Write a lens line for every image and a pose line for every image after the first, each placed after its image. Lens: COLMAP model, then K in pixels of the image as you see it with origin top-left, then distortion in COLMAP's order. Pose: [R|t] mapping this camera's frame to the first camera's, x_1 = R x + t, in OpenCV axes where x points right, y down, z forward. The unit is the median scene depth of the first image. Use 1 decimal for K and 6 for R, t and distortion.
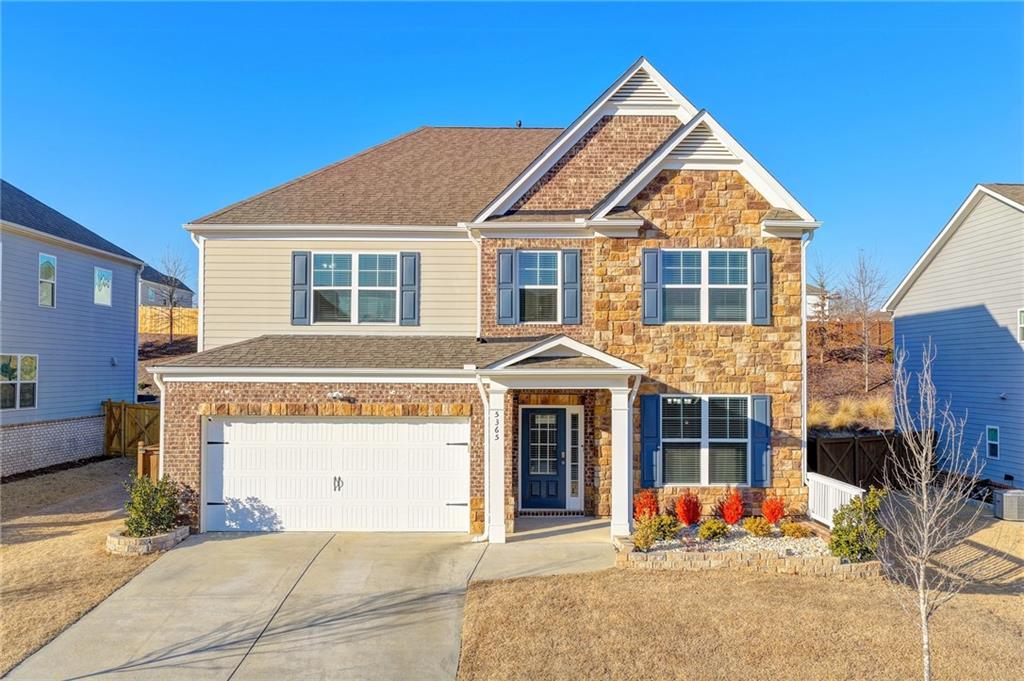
lens RADIAL K [[851.0, 0, 510.0], [0, 851.0, 341.2], [0, 0, 1]] dist [-0.014857, 0.041644]
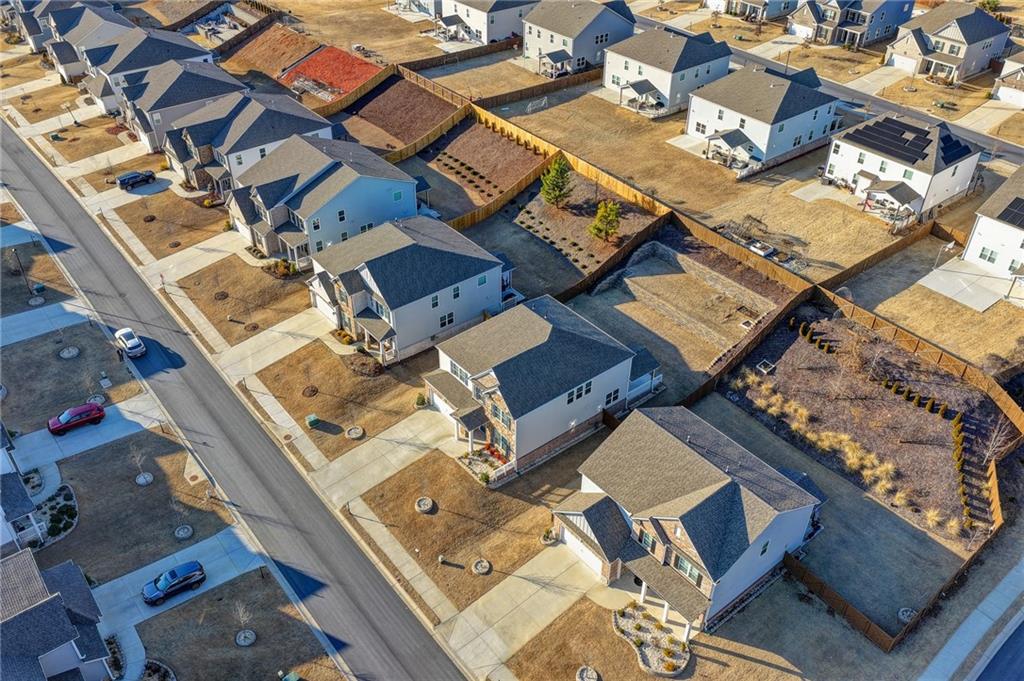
lens RADIAL K [[851.0, 0, 514.5], [0, 851.0, 344.1], [0, 0, 1]] dist [-0.014857, 0.041644]
pose [[0.628399, 0.469908, -0.619920, 2.779692], [0.014597, 0.789660, 0.613371, -2.994073], [0.777754, -0.394491, 0.489363, -0.929863]]
